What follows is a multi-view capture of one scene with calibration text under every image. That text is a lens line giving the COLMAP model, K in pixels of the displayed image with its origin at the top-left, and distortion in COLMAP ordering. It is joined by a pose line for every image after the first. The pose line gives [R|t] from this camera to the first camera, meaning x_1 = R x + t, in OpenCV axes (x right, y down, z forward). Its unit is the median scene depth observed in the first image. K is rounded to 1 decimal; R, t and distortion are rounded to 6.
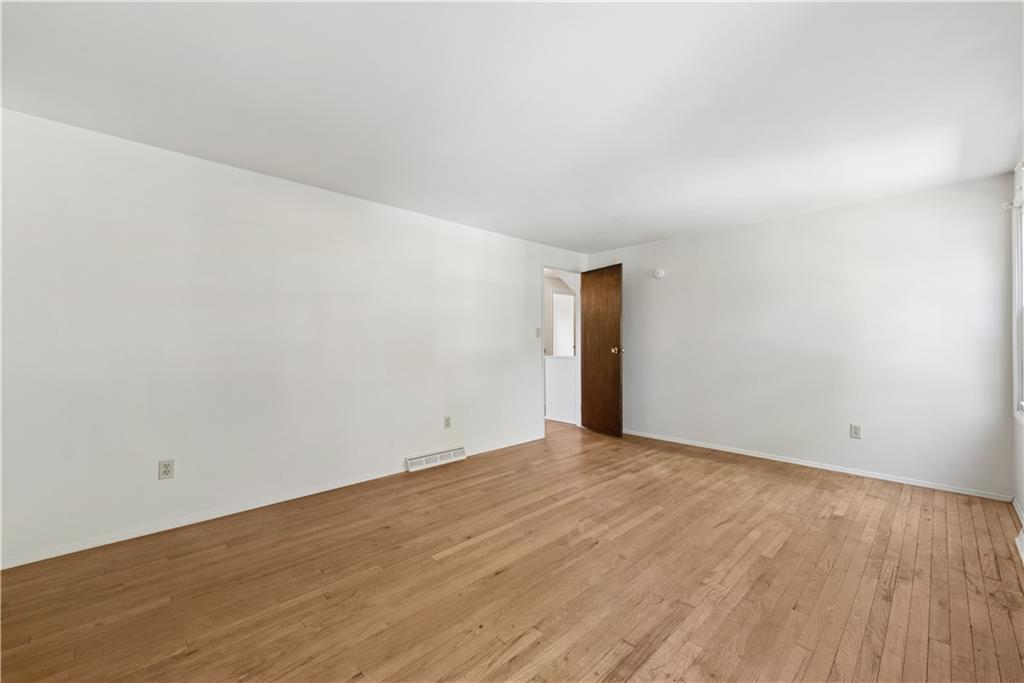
lens RADIAL K [[408.8, 0, 513.2], [0, 408.8, 341.5], [0, 0, 1]] dist [0.008803, -0.000805]
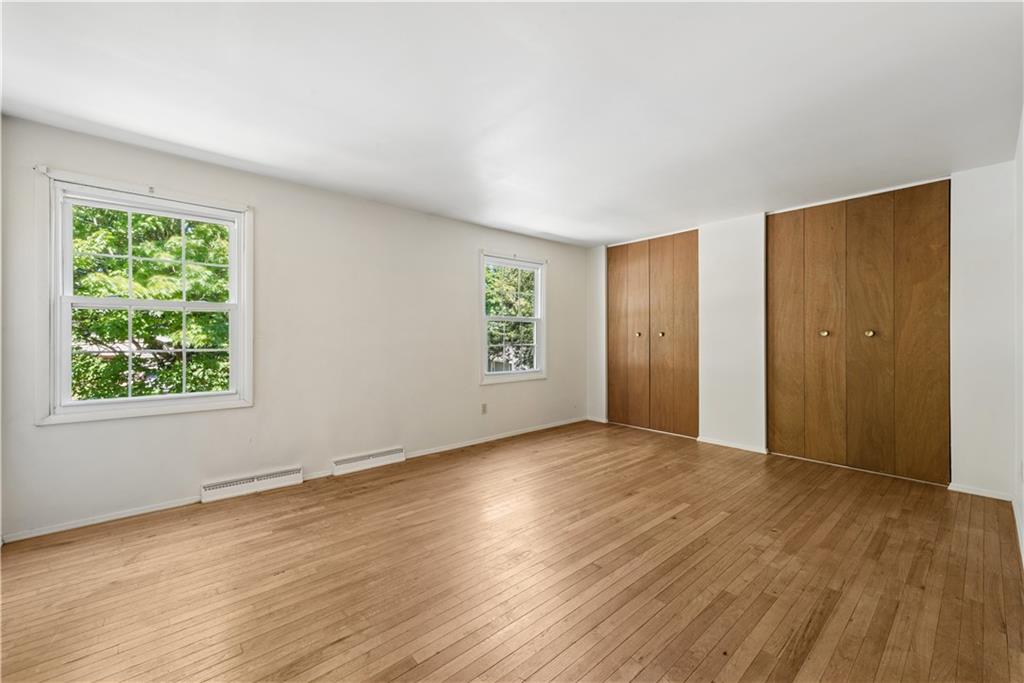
lens RADIAL K [[408.8, 0, 510.7], [0, 408.8, 339.1], [0, 0, 1]] dist [0.008803, -0.000805]
pose [[-0.998992, 0.000742, 0.044882, 0.246030], [0.000644, 0.999997, -0.002202, 0.011936], [-0.044884, -0.002171, -0.998990, 1.901212]]
